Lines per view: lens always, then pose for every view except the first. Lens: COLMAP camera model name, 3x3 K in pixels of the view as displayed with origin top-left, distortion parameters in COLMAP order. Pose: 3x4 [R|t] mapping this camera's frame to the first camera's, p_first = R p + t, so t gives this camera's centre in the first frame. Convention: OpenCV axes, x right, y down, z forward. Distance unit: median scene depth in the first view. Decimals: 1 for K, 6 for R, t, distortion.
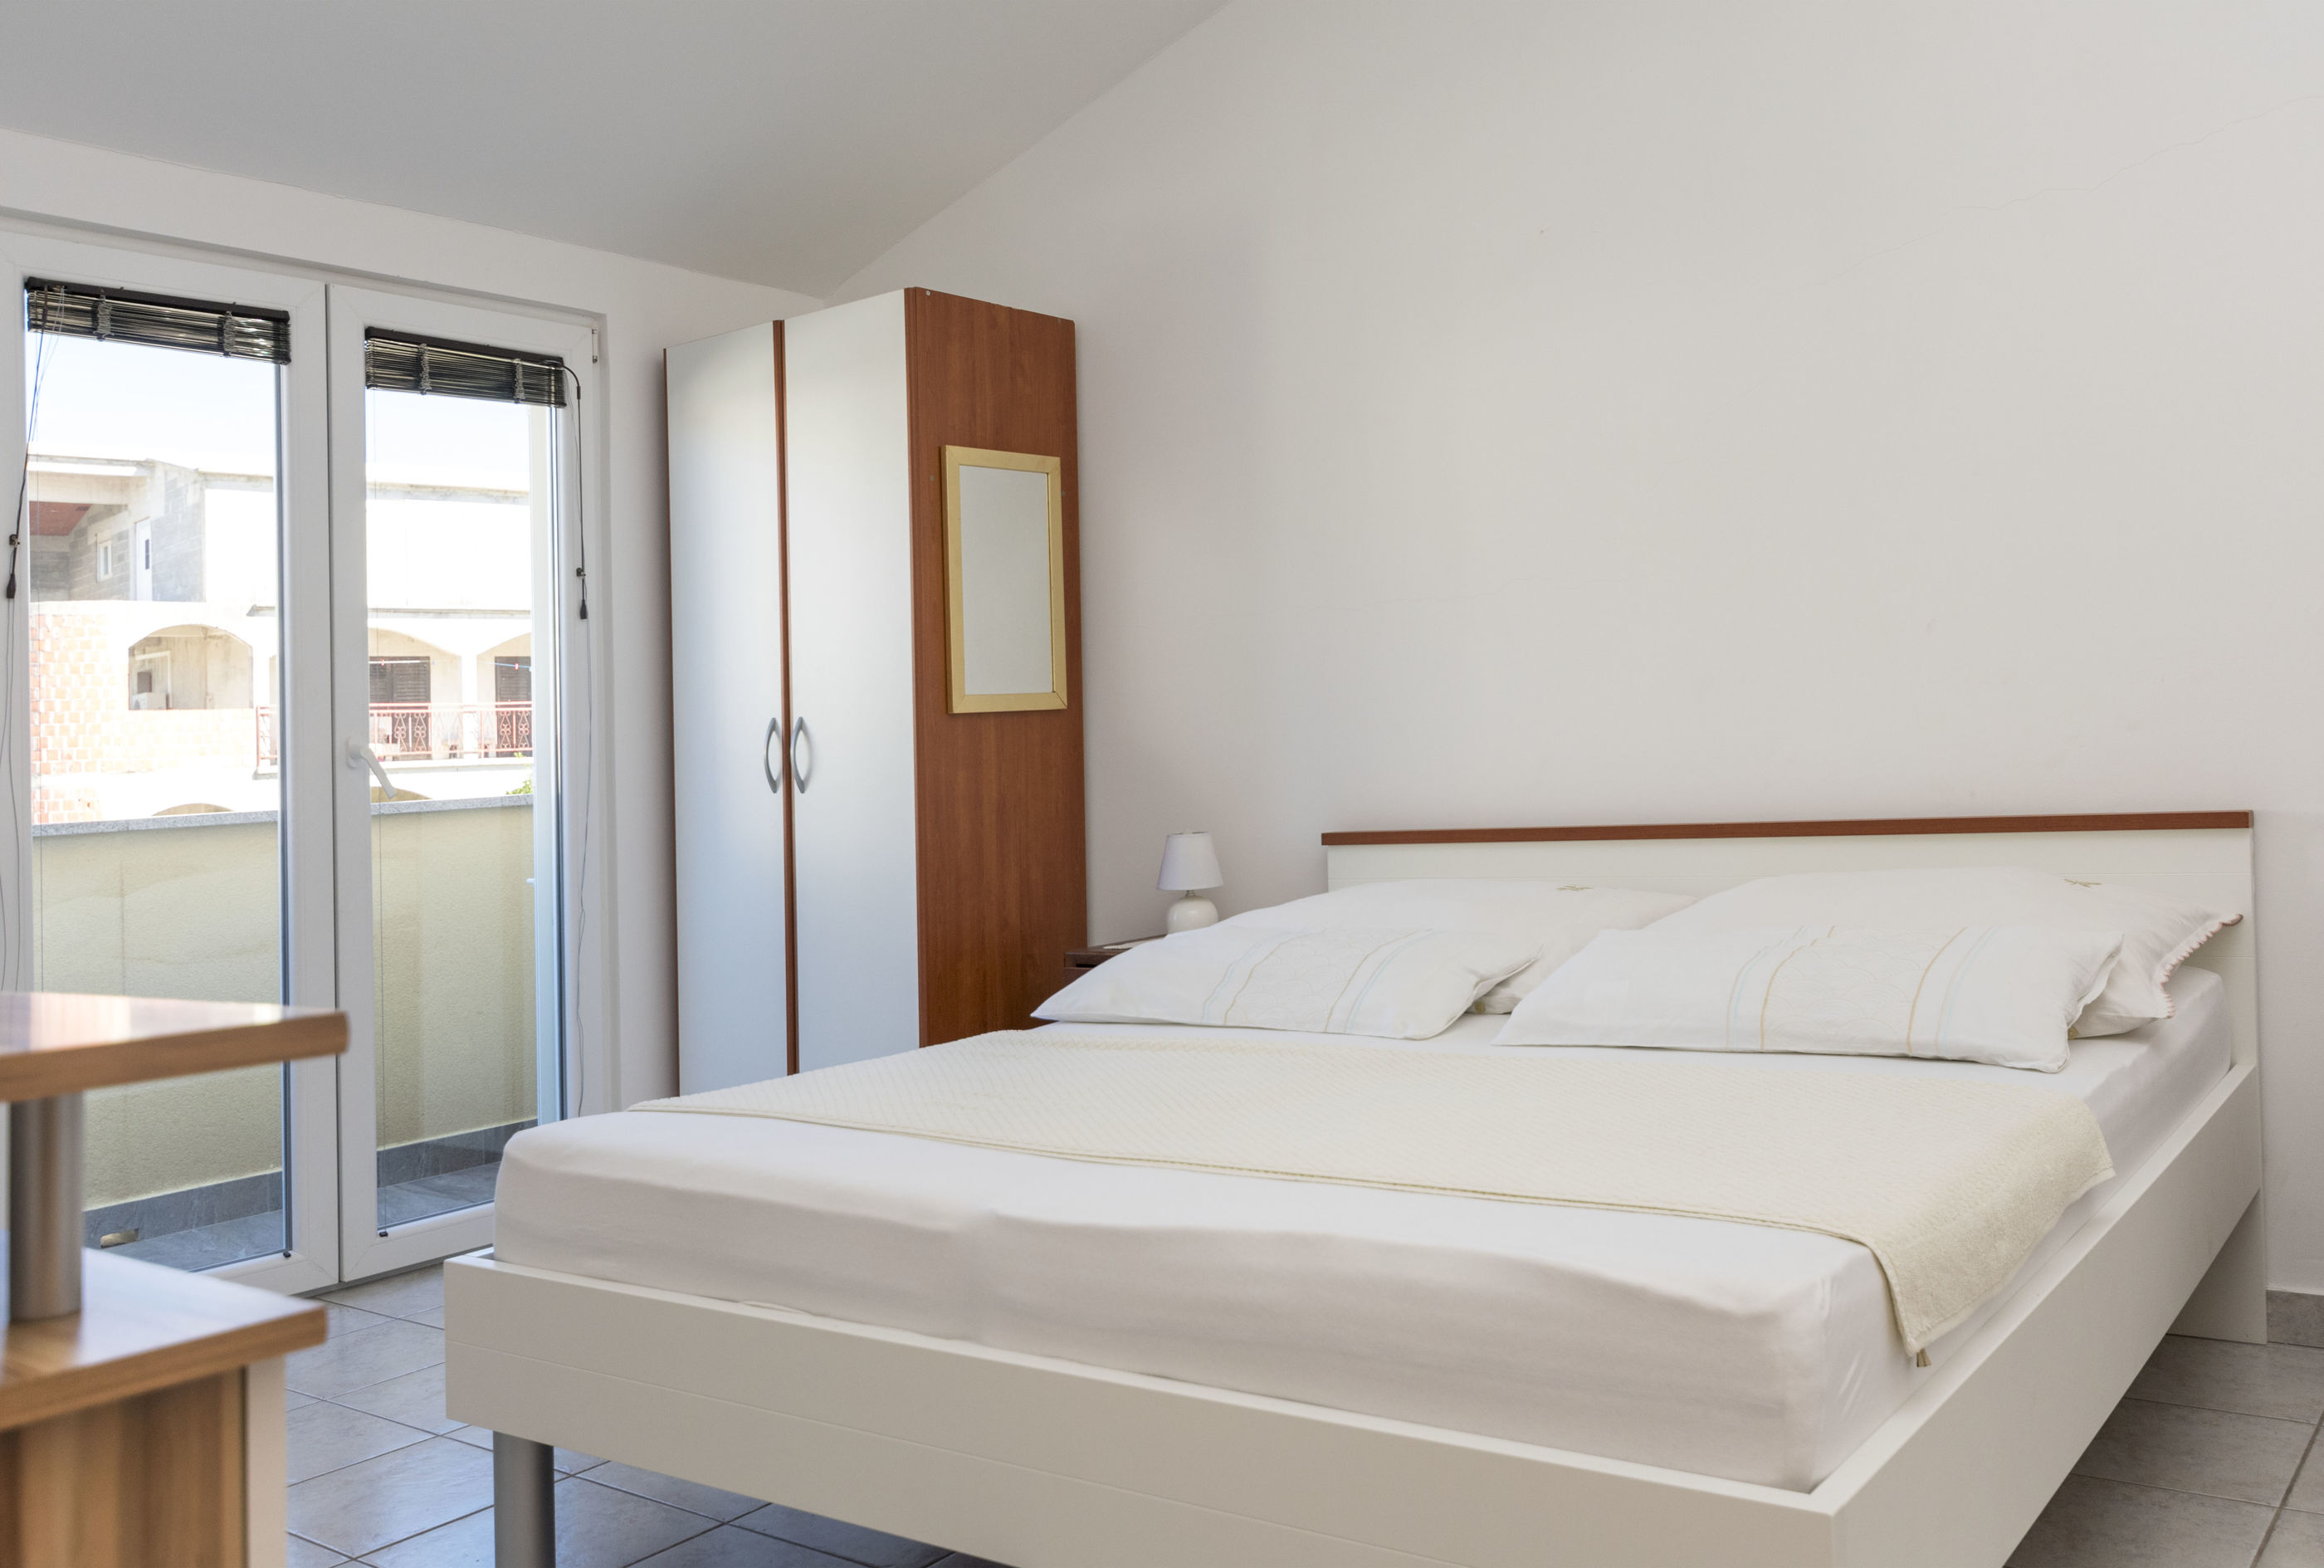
lens RADIAL K [[1973.3, 0, 1162.0], [0, 1973.3, 784.0], [0, 0, 1]] dist [-0.001103, -0.000854]
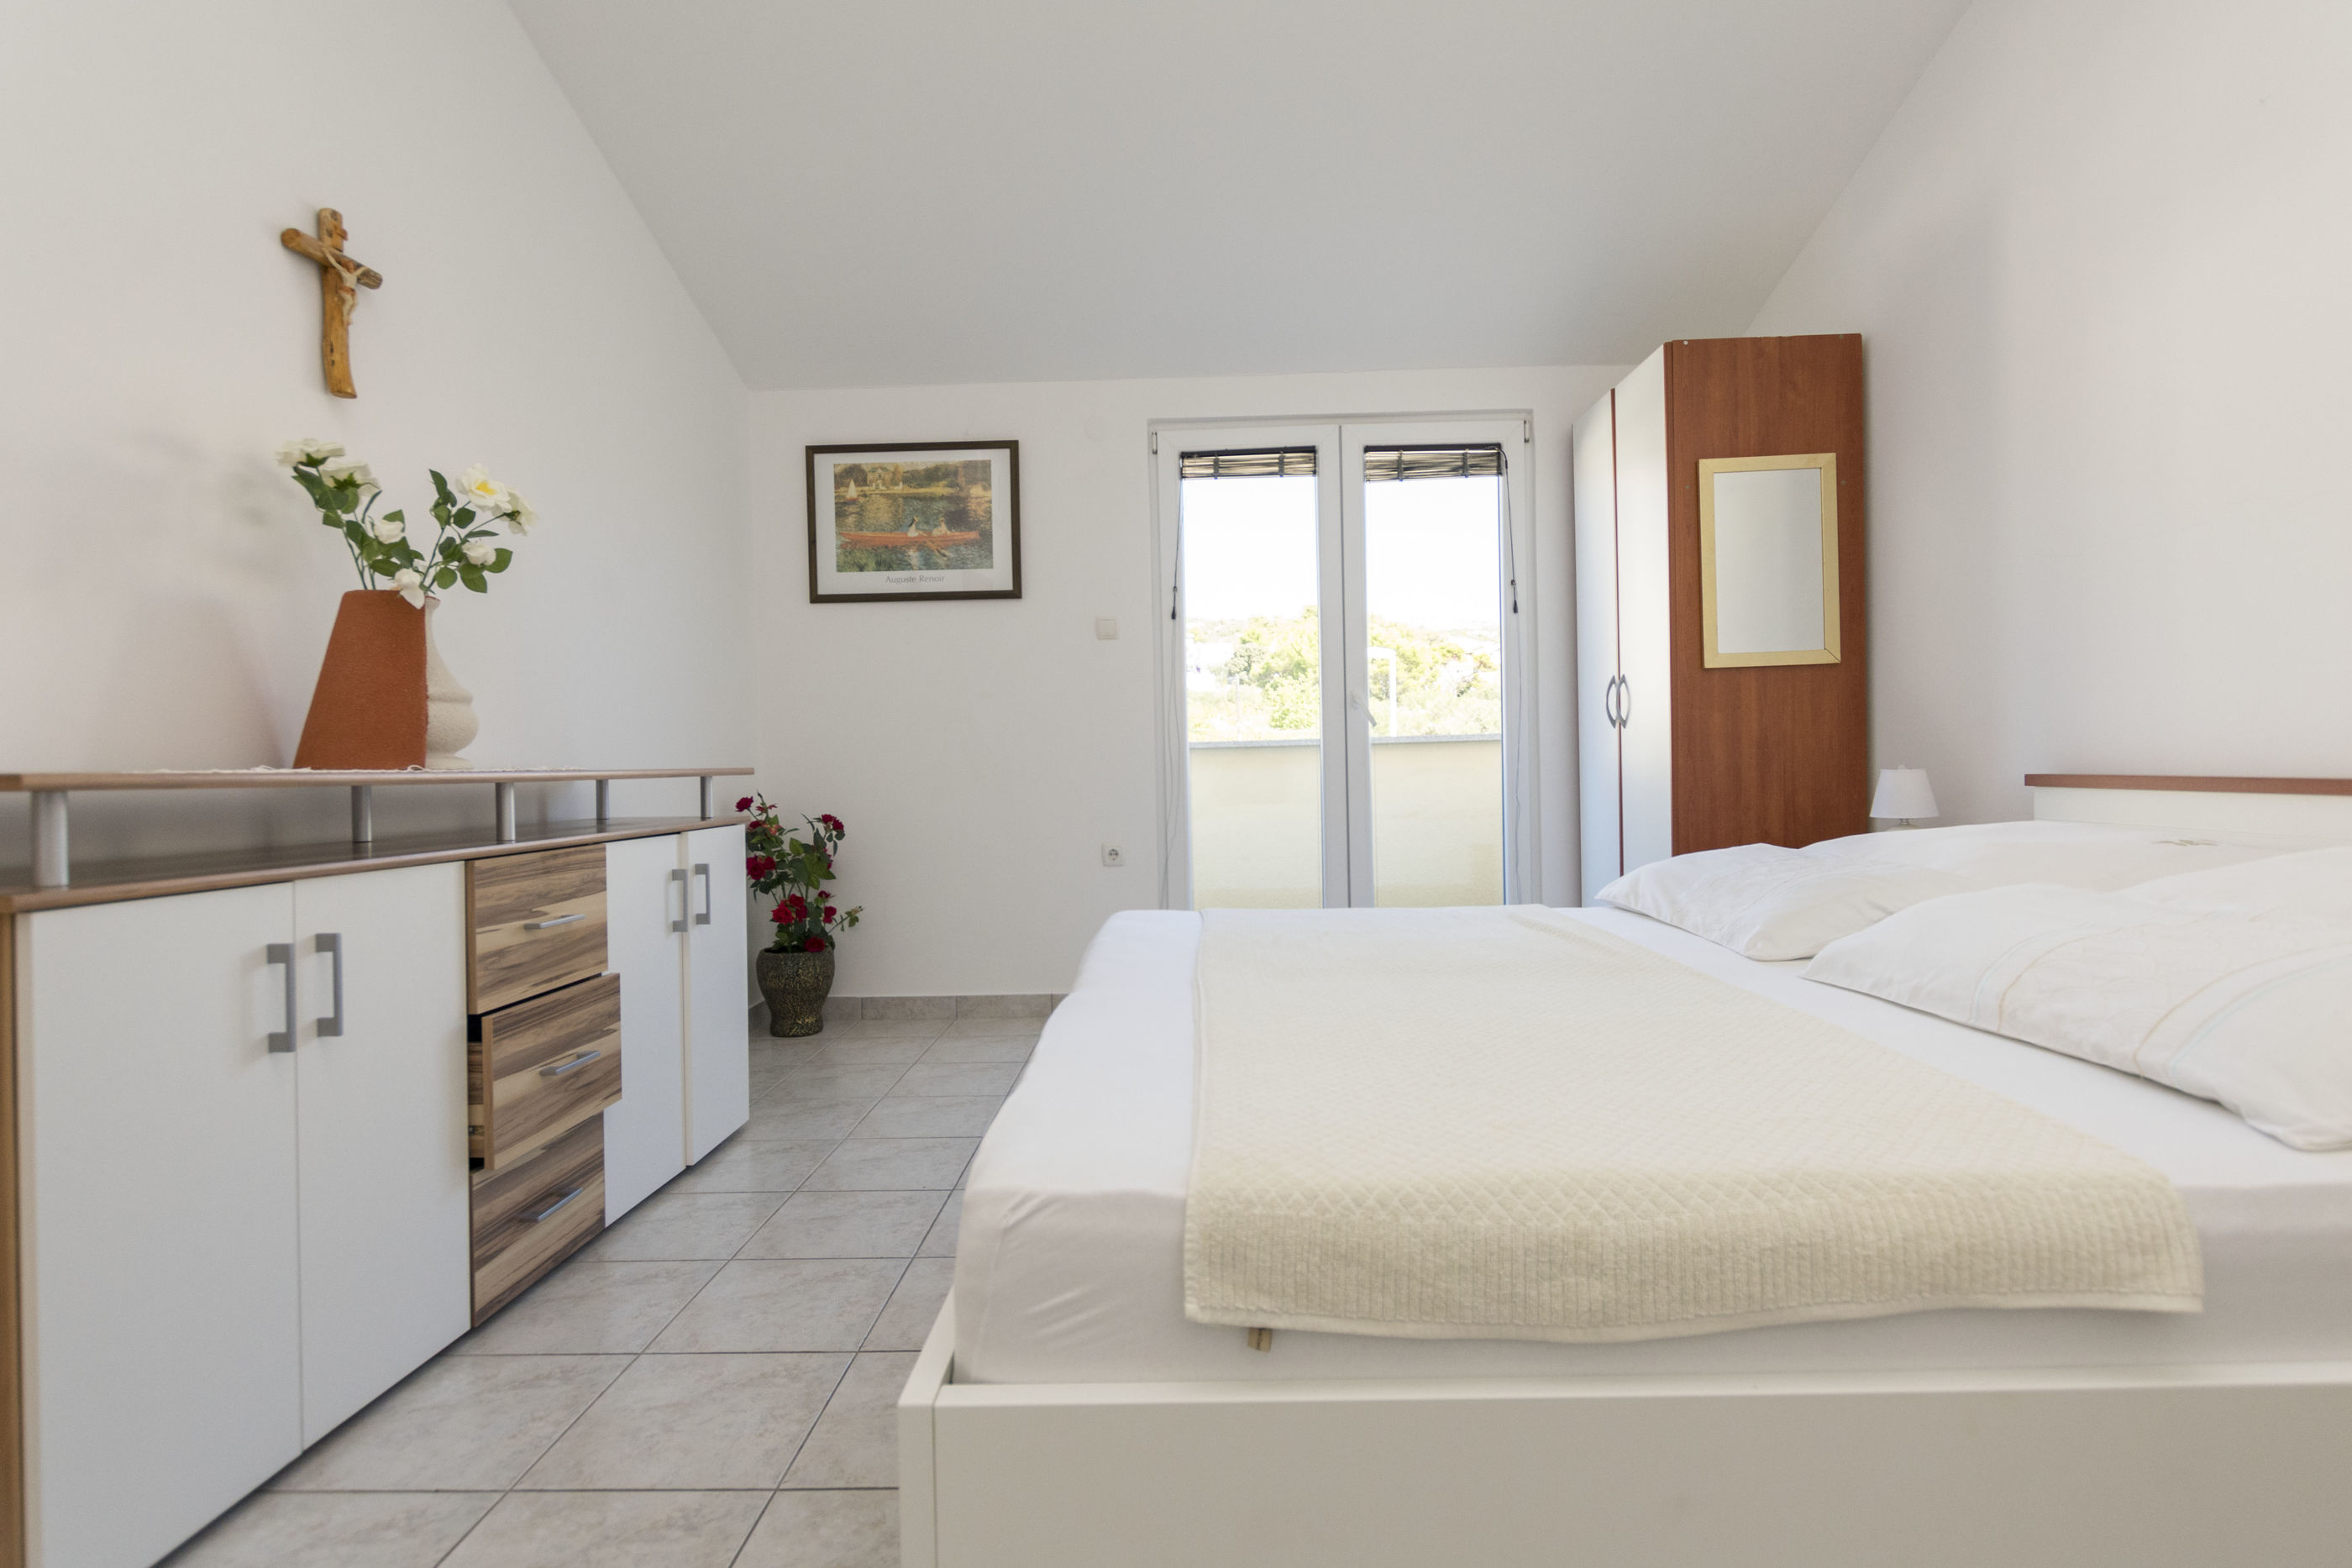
lens RADIAL K [[1170.0, 0, 1176.0], [0, 1170.0, 784.0], [0, 0, 1]] dist [0.001667, 0.000519]
pose [[0.591459, 0.055081, -0.804451, 0.309208], [-0.018809, 0.998335, 0.054528, 0.004556], [0.806116, -0.017120, 0.591511, 0.263211]]
